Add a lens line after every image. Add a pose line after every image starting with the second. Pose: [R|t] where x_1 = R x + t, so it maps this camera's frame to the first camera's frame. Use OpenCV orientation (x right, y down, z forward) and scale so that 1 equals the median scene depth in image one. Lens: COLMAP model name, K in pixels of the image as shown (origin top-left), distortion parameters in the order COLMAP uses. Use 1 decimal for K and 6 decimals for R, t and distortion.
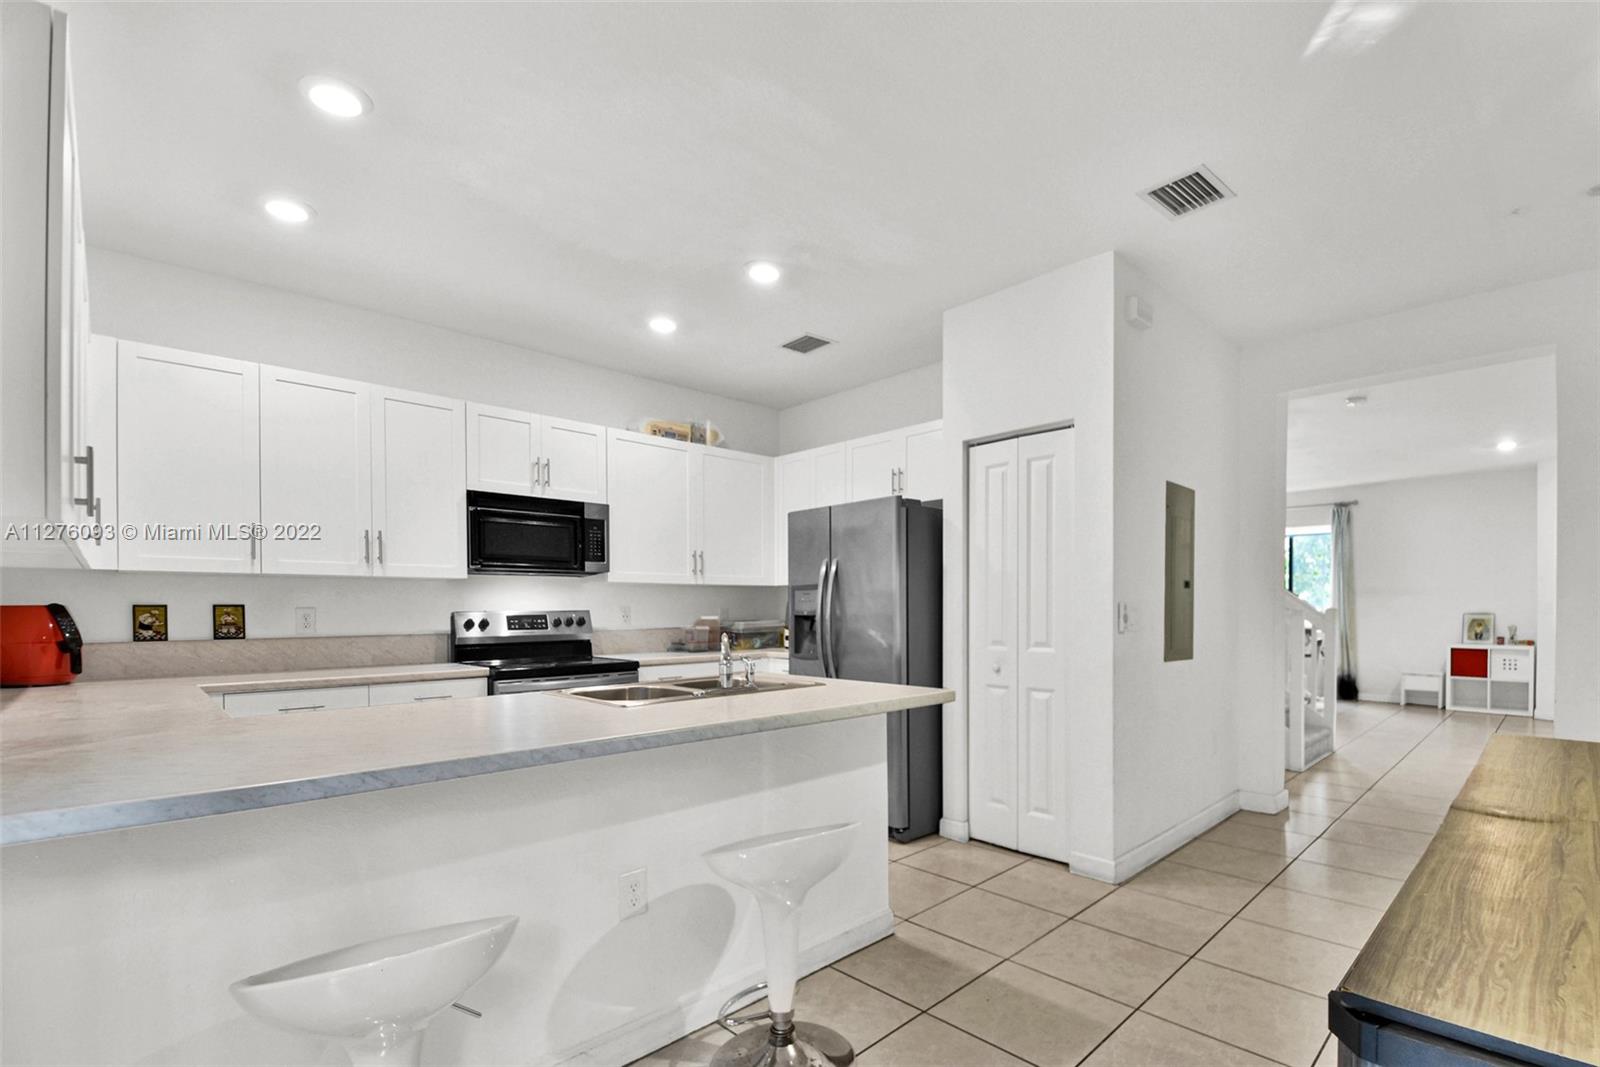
lens RADIAL K [[732.3, 0, 848.5], [0, 732.3, 616.6], [0, 0, 1]] dist [0.009406, -0.017668]
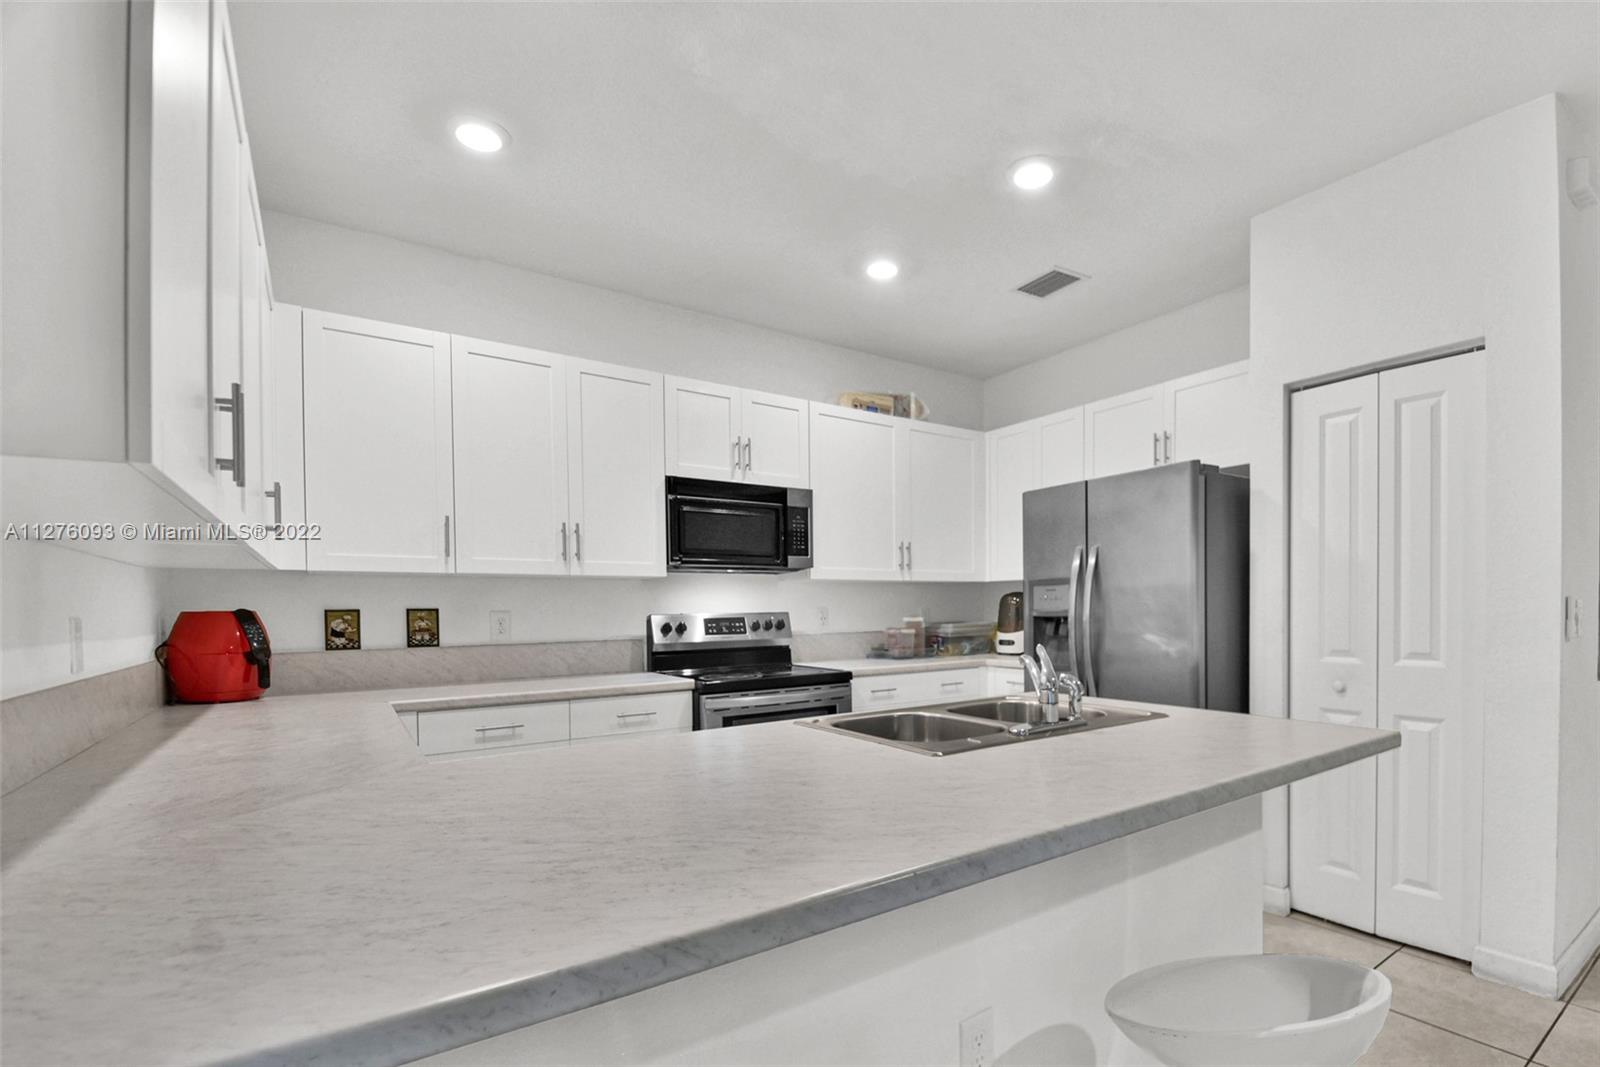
lens RADIAL K [[732.3, 0, 853.7], [0, 732.3, 618.1], [0, 0, 1]] dist [0.009406, -0.017668]
pose [[0.985276, -0.004911, -0.170898, -0.150115], [0.005628, 0.999977, 0.003708, -0.004568], [0.170876, -0.004615, 0.985282, 0.176984]]
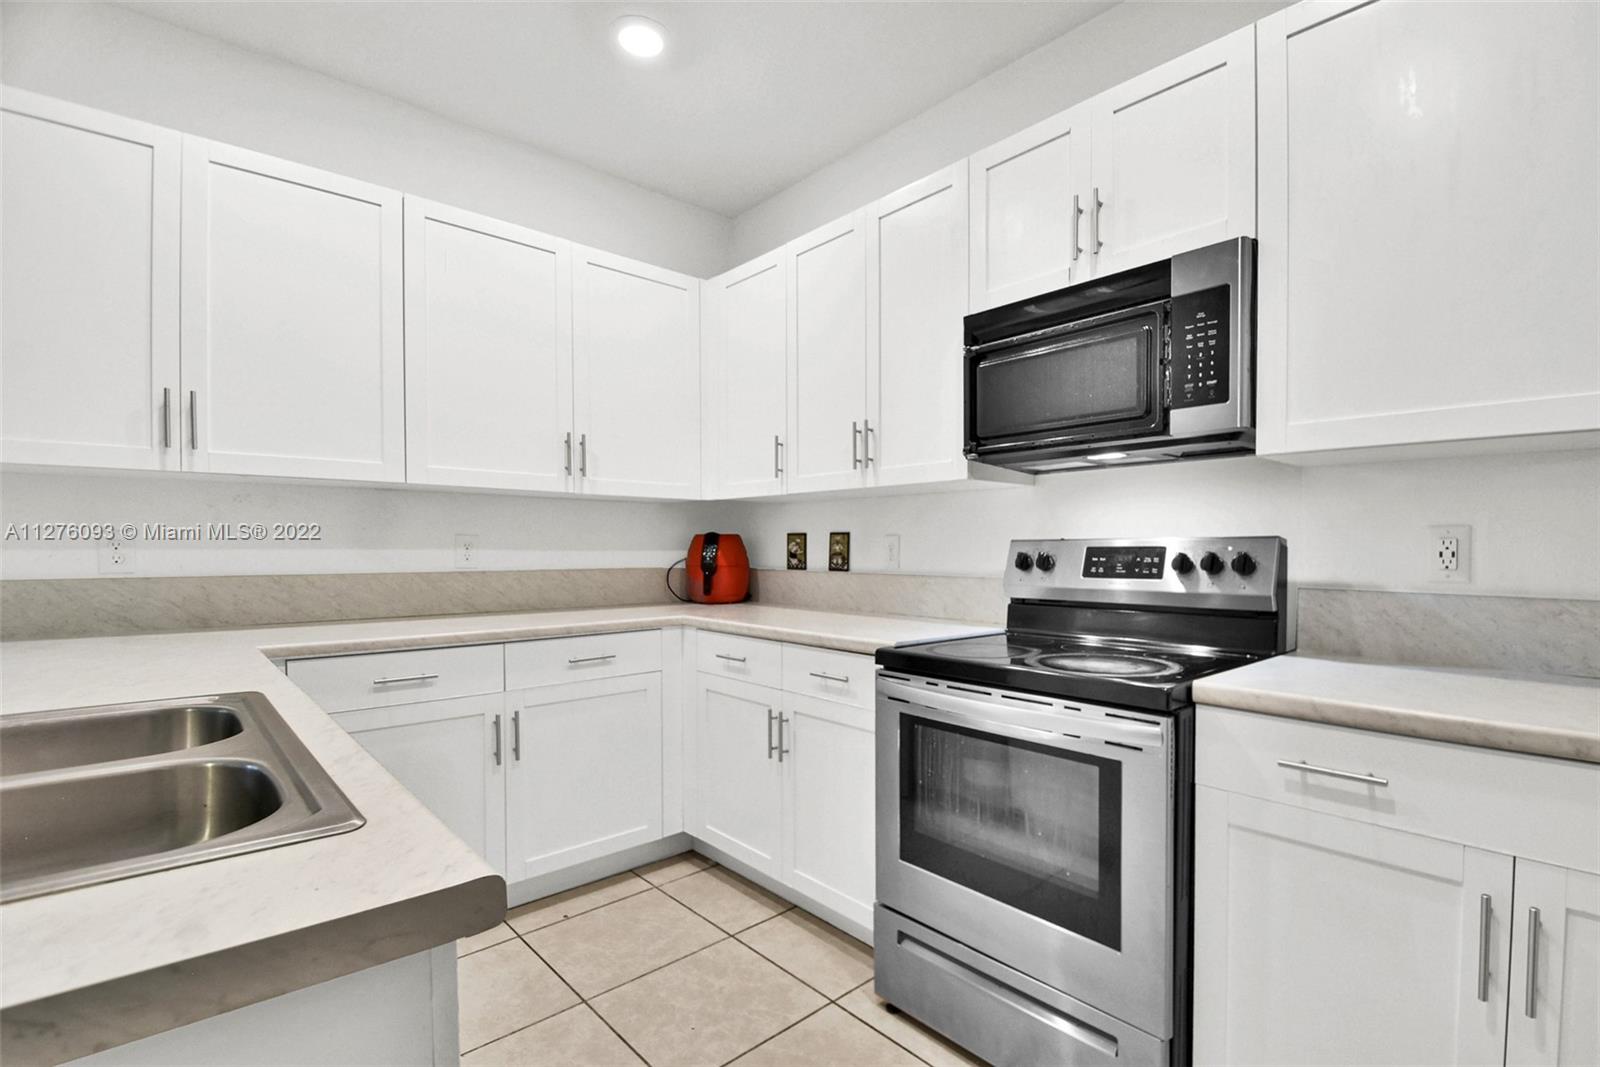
lens RADIAL K [[732.3, 0, 868.5], [0, 732.3, 566.3], [0, 0, 1]] dist [0.009406, -0.017668]
pose [[-0.023520, 0.028668, -0.999312, 0.040026], [-0.013272, 0.999492, 0.028986, -0.000966], [0.999635, 0.013944, -0.023128, 0.941141]]
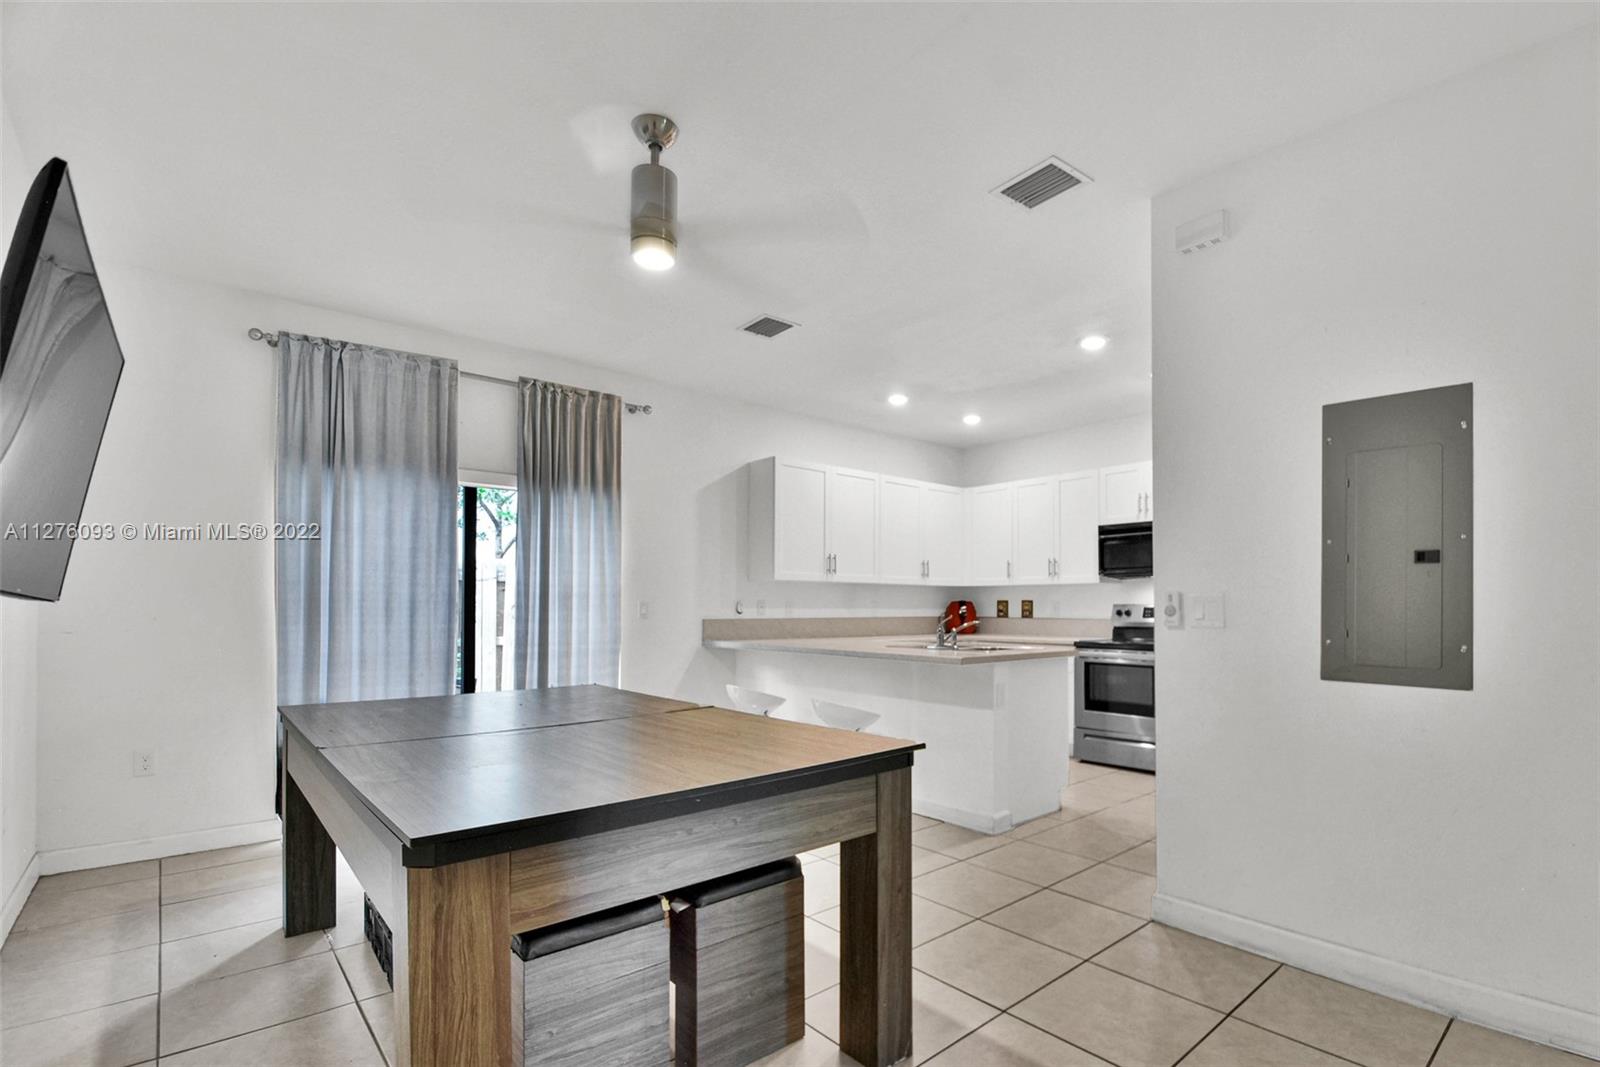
lens RADIAL K [[732.3, 0, 859.0], [0, 732.3, 591.1], [0, 0, 1]] dist [0.009406, -0.017668]
pose [[-0.061516, -0.018125, -0.997942, 1.054938], [-0.011801, 0.999778, -0.017431, -0.001612], [0.998036, 0.010704, -0.061716, 0.591155]]
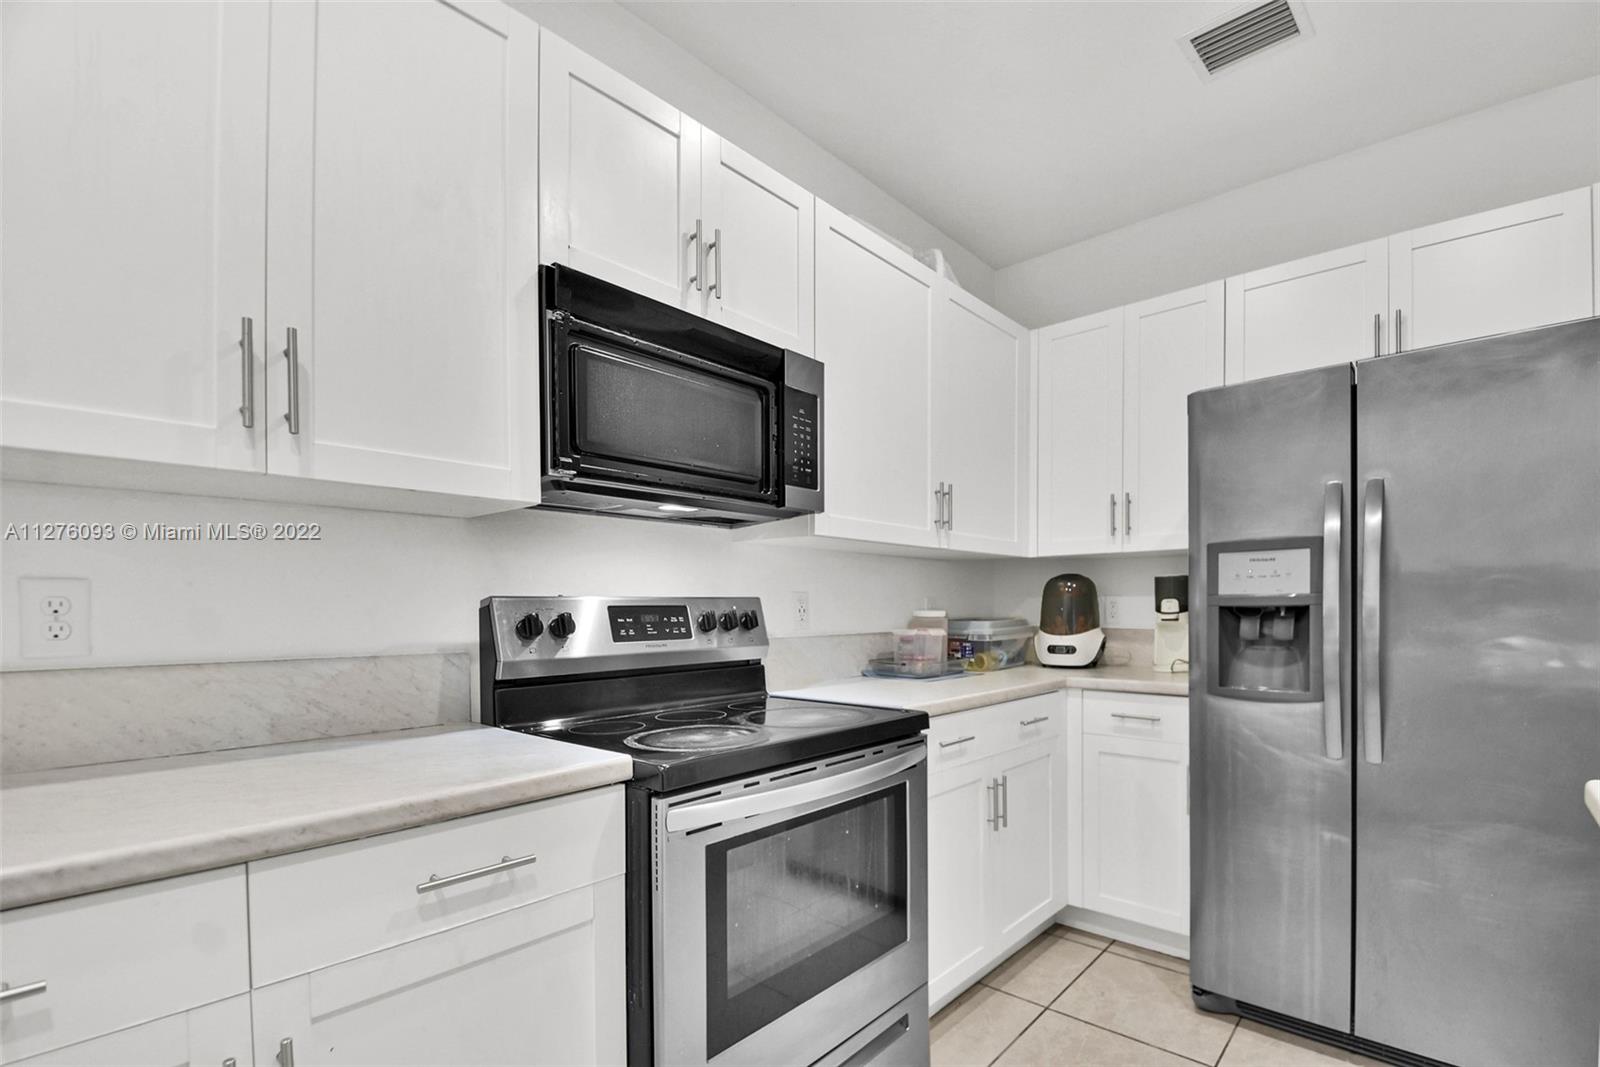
lens RADIAL K [[732.3, 0, 855.7], [0, 732.3, 615.3], [0, 0, 1]] dist [0.009406, -0.017668]
pose [[0.996104, -0.000929, 0.088181, -0.394712], [0.000971, 0.999999, -0.000441, 0.004248], [-0.088180, 0.000525, 0.996104, 0.619586]]
